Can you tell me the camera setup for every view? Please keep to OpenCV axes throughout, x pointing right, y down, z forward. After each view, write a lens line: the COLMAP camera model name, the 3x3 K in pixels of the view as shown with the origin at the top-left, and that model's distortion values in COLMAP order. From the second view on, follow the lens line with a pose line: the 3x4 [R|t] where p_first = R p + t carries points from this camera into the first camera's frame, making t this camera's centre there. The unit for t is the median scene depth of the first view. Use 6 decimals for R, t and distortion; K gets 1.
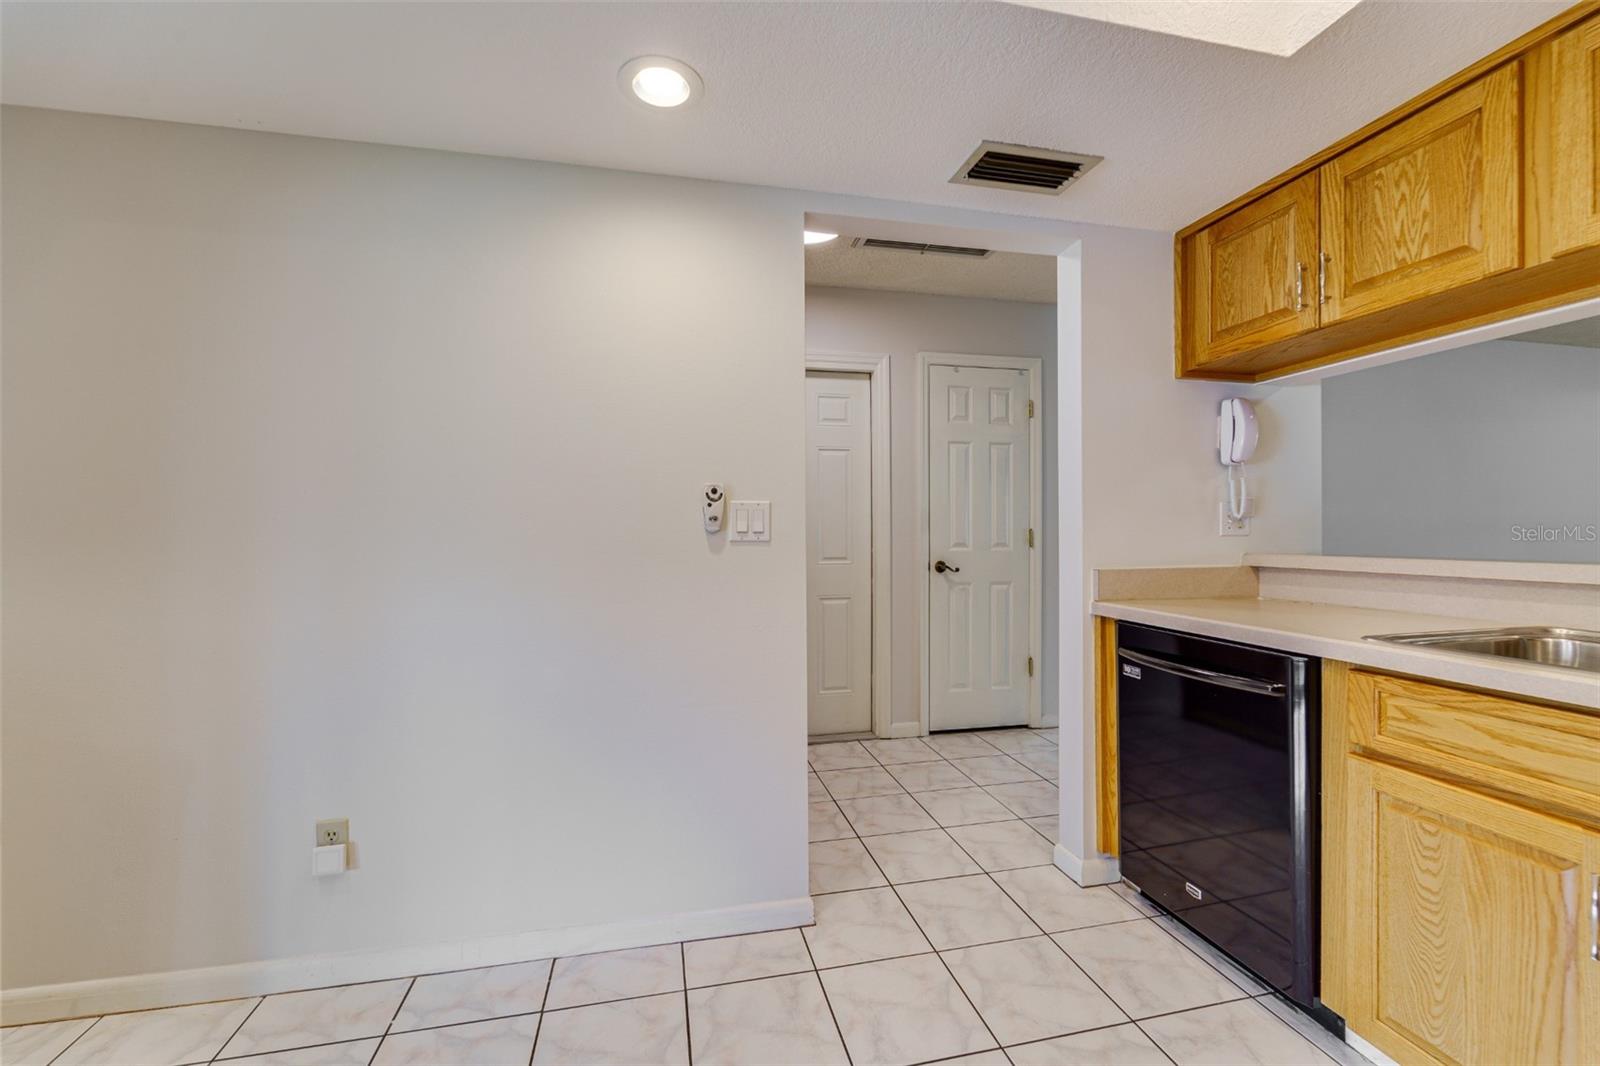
lens RADIAL K [[644.2, 0, 788.6], [0, 644.2, 535.4], [0, 0, 1]] dist [0.002121, -0.002257]
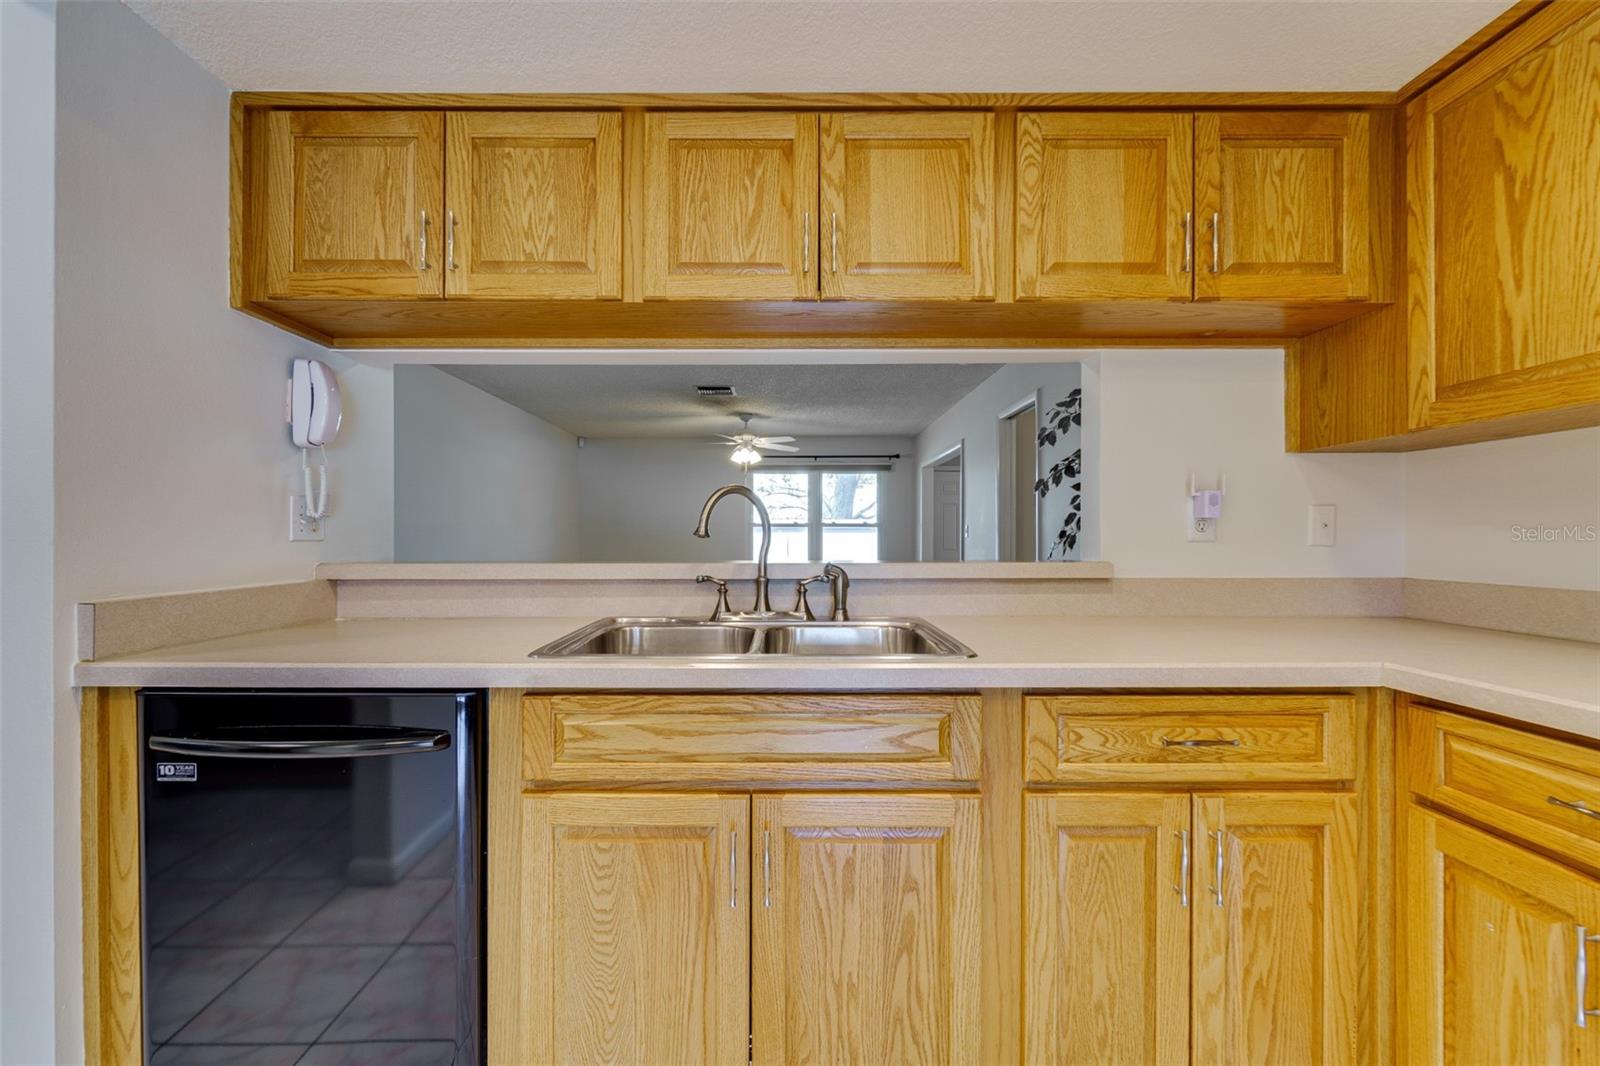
lens RADIAL K [[644.2, 0, 788.6], [0, 644.2, 535.4], [0, 0, 1]] dist [0.002121, -0.002257]
pose [[0.202667, 0.006410, 0.979227, 0.080755], [0.002731, 0.999971, -0.007111, 0.001547], [-0.979244, 0.004115, 0.202644, 0.386701]]
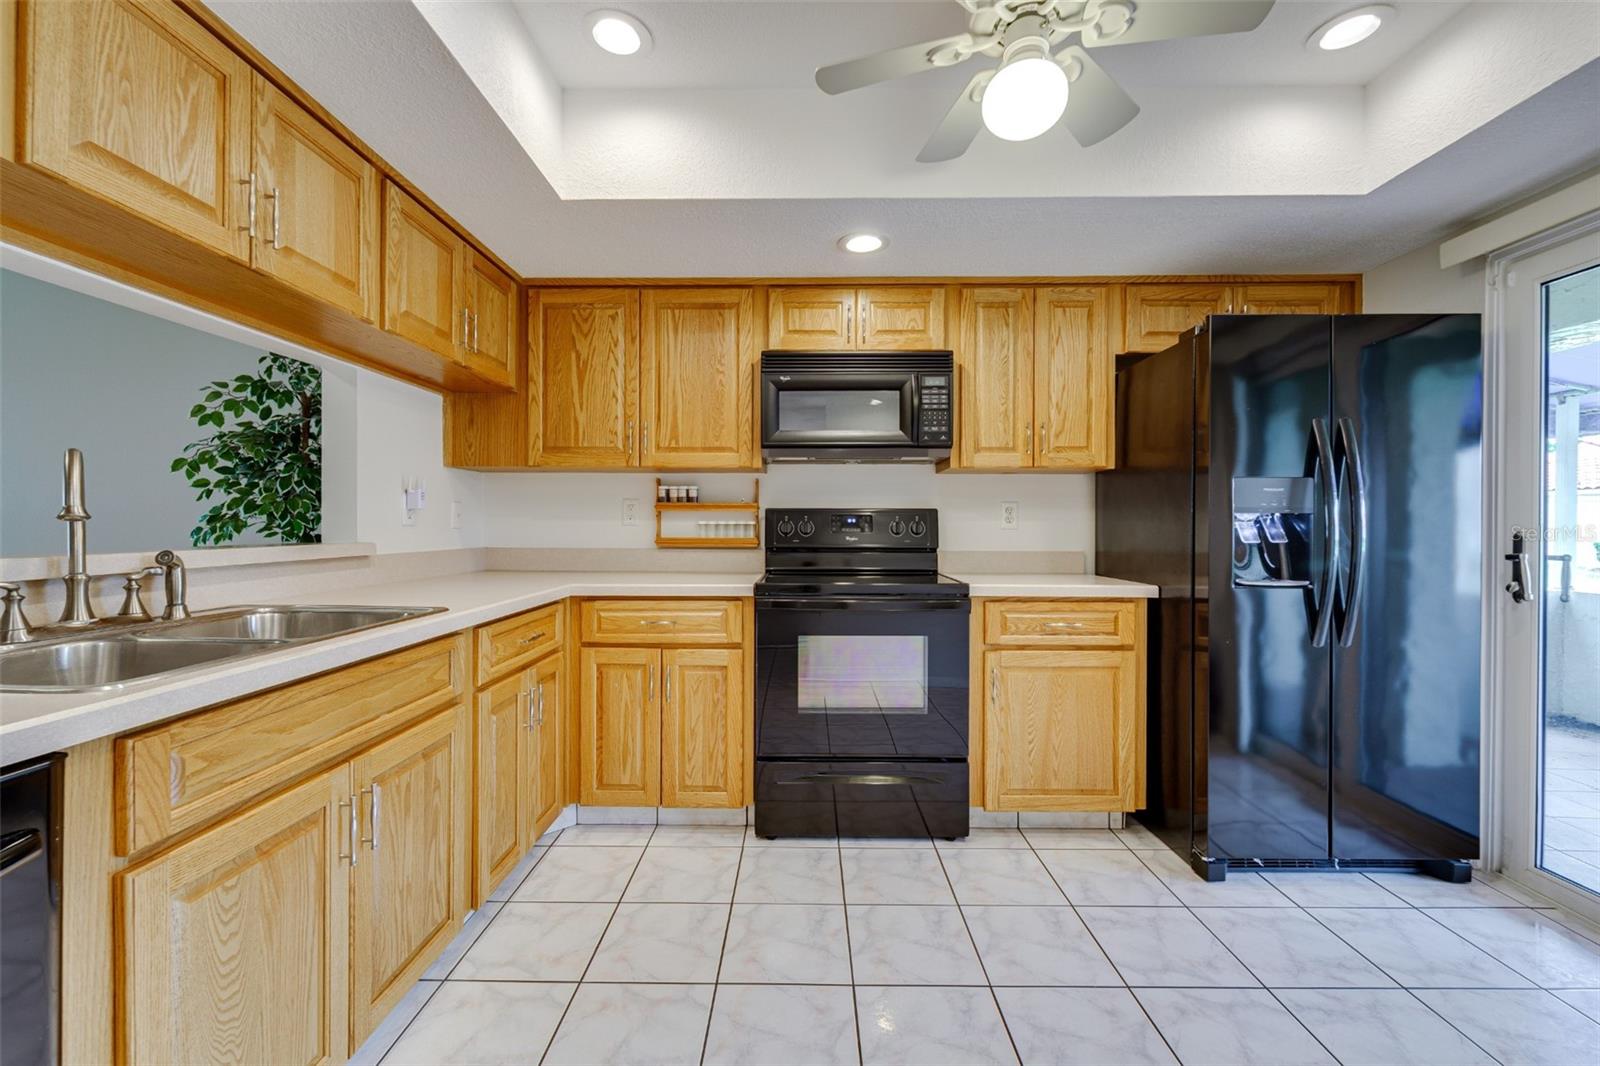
lens RADIAL K [[661.6, 0, 796.5], [0, 661.6, 529.9], [0, 0, 1]] dist [0.001165, -0.000049]
pose [[-0.976014, -0.001565, 0.217702, 0.083744], [0.000619, 0.999950, 0.009966, 0.000924], [-0.217707, 0.009862, -0.975964, 1.194340]]
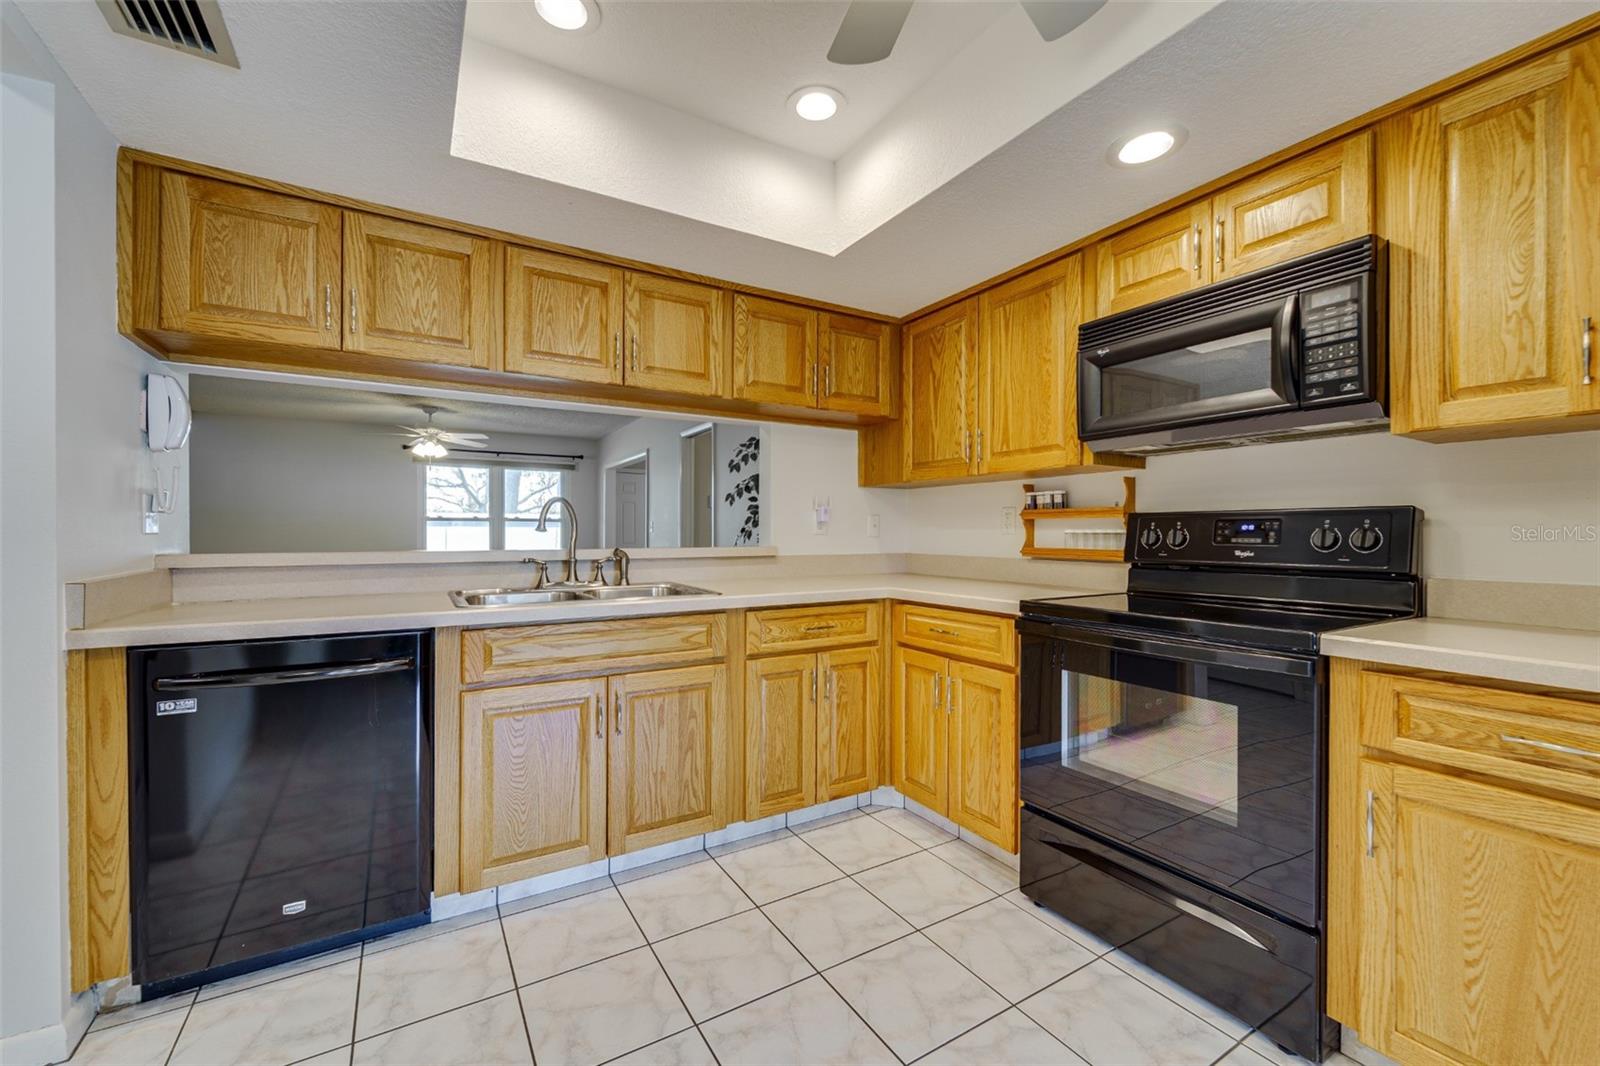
lens RADIAL K [[644.2, 0, 788.6], [0, 644.2, 535.4], [0, 0, 1]] dist [0.002121, -0.002257]
pose [[-0.318062, -0.001728, 0.948068, -0.517763], [0.002465, 0.999993, 0.002649, 0.003205], [-0.948067, 0.003180, -0.318056, 0.629441]]
